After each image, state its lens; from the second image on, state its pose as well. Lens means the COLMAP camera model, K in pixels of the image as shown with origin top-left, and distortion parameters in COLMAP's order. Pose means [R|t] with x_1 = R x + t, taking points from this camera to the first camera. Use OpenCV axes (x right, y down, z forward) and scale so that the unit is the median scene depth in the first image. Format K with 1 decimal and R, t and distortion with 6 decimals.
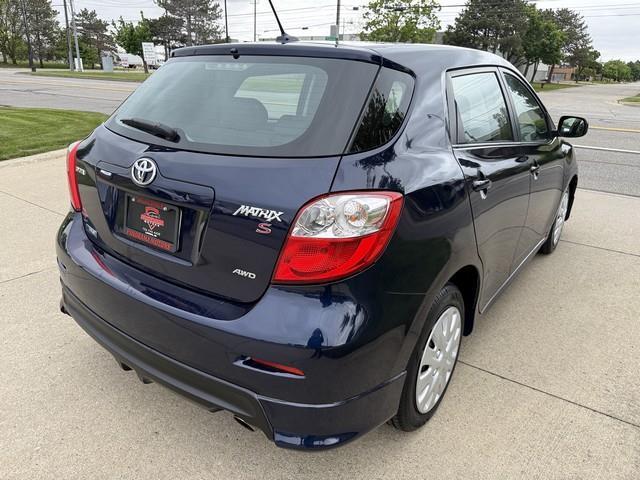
lens RADIAL K [[471.6, 0, 309.9], [0, 471.6, 234.5], [0, 0, 1]] dist [0.024793, -0.009115]
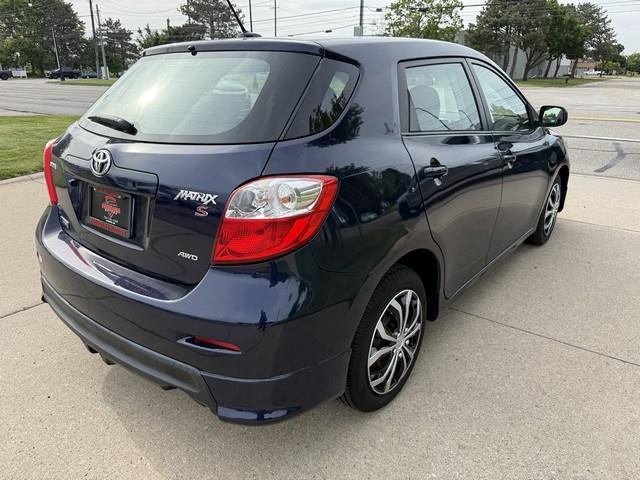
lens RADIAL K [[471.6, 0, 321.6], [0, 471.6, 227.1], [0, 0, 1]] dist [0.024793, -0.009115]
pose [[0.999266, -0.016461, -0.034589, 0.136962], [0.015820, 0.999700, -0.018714, 0.030426], [0.034887, 0.018154, 0.999226, -0.030045]]
